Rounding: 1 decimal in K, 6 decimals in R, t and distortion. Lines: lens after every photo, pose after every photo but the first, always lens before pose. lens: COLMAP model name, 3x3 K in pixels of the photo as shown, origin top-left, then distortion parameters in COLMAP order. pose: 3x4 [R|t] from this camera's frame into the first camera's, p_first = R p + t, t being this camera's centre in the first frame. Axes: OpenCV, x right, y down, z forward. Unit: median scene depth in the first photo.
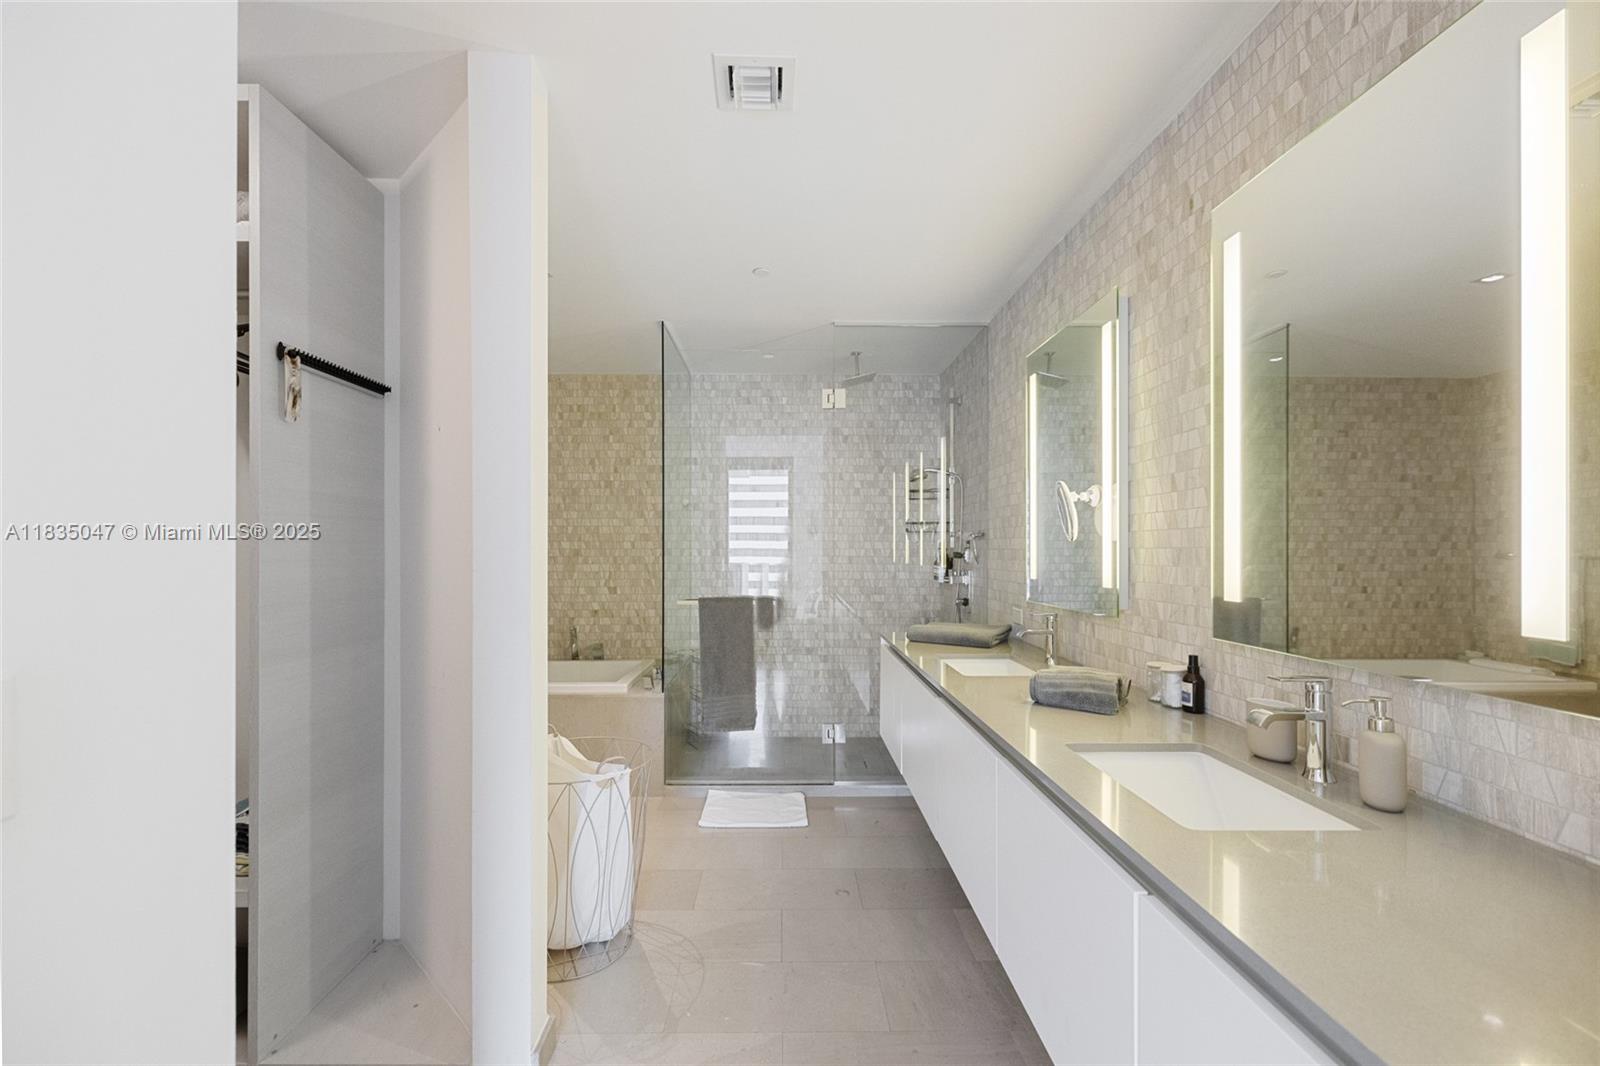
lens RADIAL K [[669.9, 0, 786.1], [0, 669.9, 542.3], [0, 0, 1]] dist [-0.003547, 0.000093]
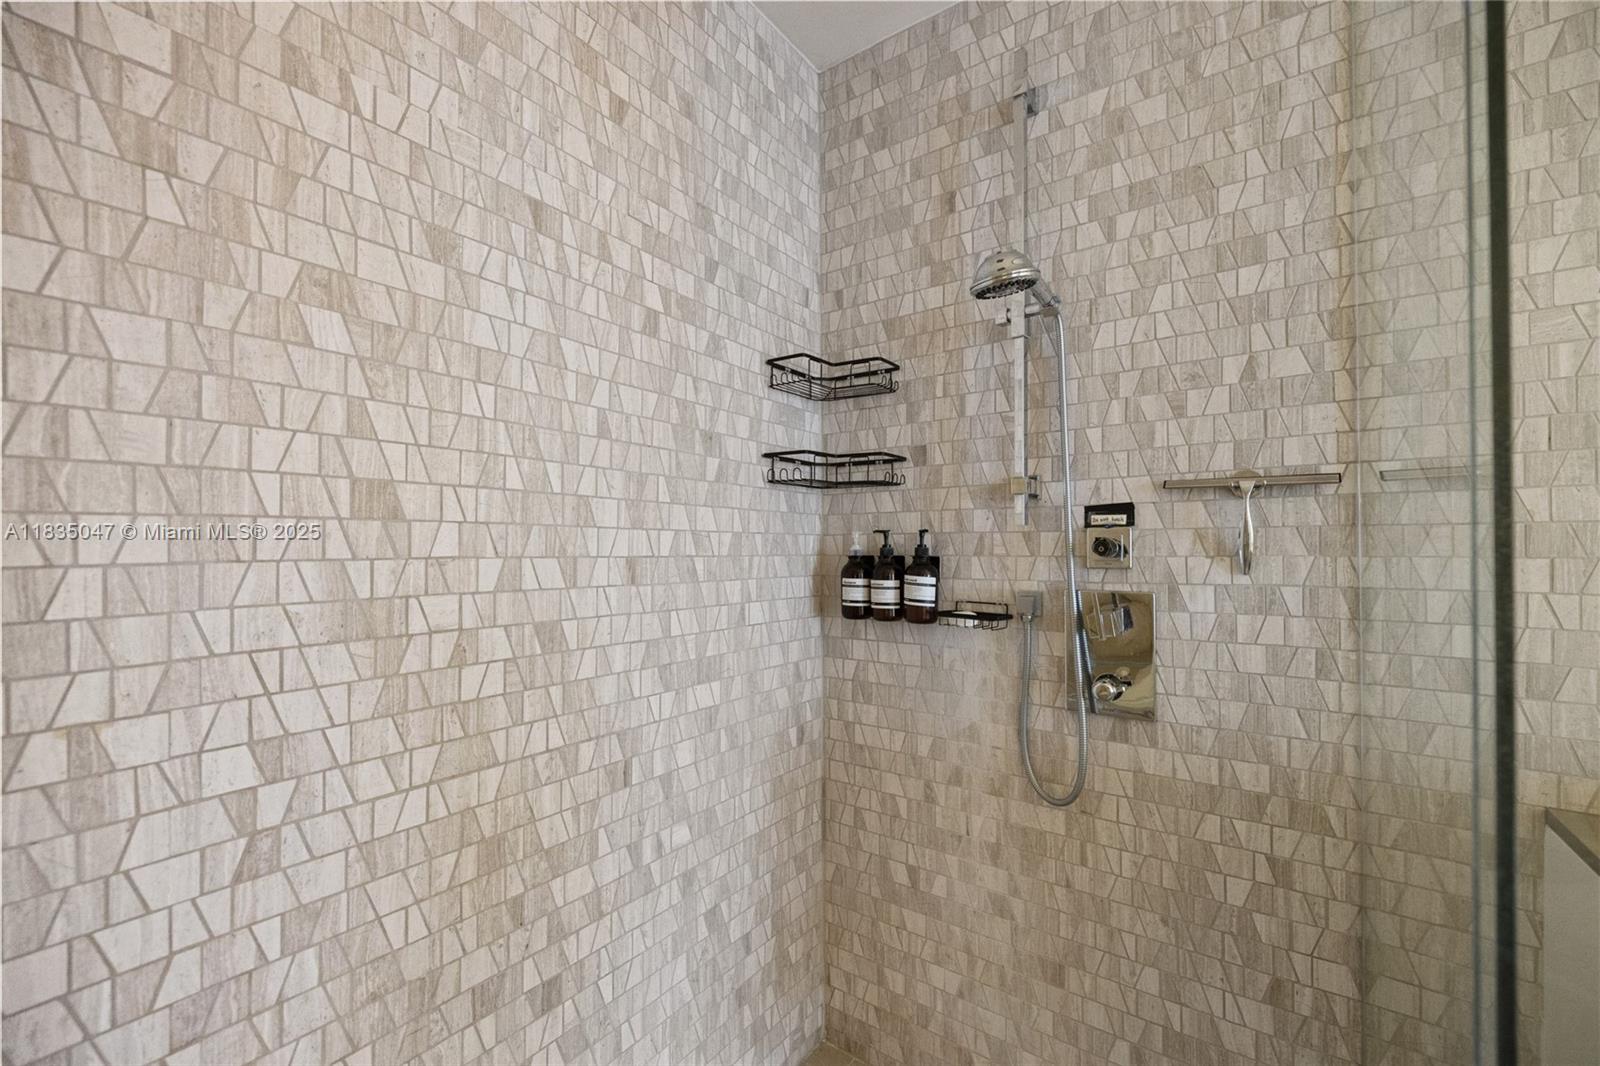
lens RADIAL K [[669.9, 0, 794.3], [0, 669.9, 537.9], [0, 0, 1]] dist [-0.003547, 0.000093]
pose [[0.575871, 0.004180, 0.817530, -0.085311], [-0.000686, 0.999989, -0.004629, 0.014389], [-0.817541, 0.002105, 0.575867, 0.793615]]
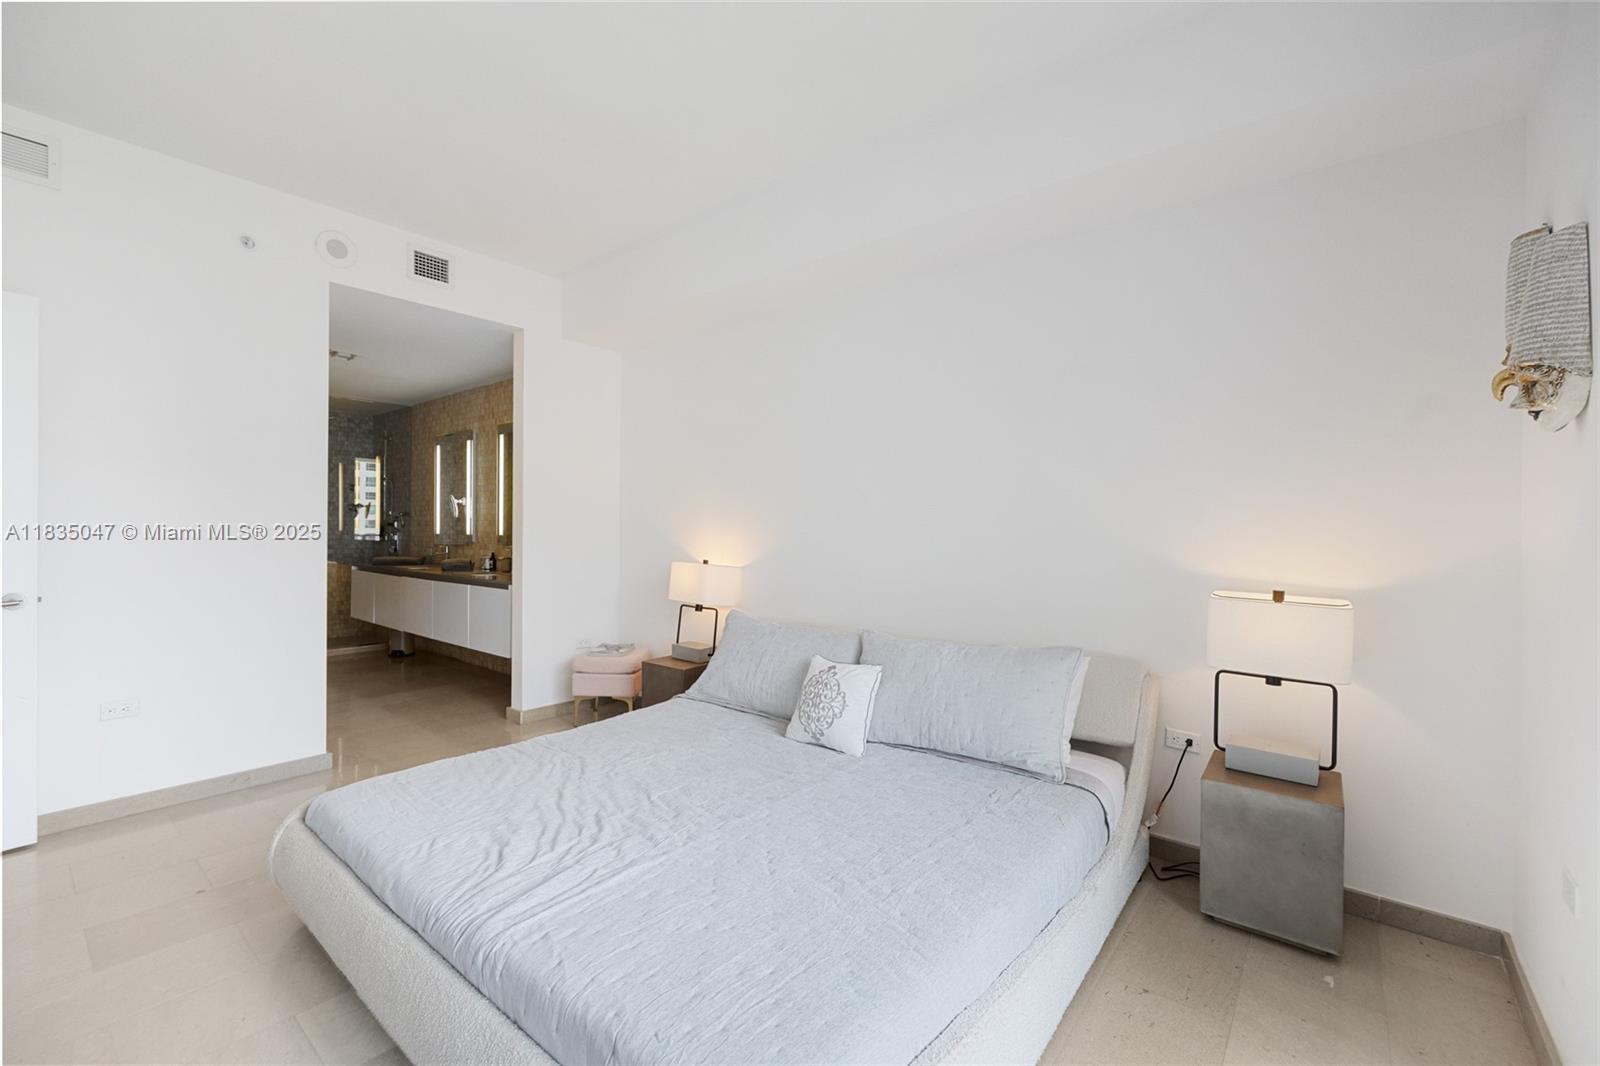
lens RADIAL K [[669.9, 0, 794.8], [0, 669.9, 541.6], [0, 0, 1]] dist [-0.003547, 0.000093]
pose [[0.637868, -0.004103, 0.770135, -0.385509], [-0.018382, 0.999620, 0.020551, 0.007511], [-0.769926, -0.027265, 0.637550, -0.879851]]
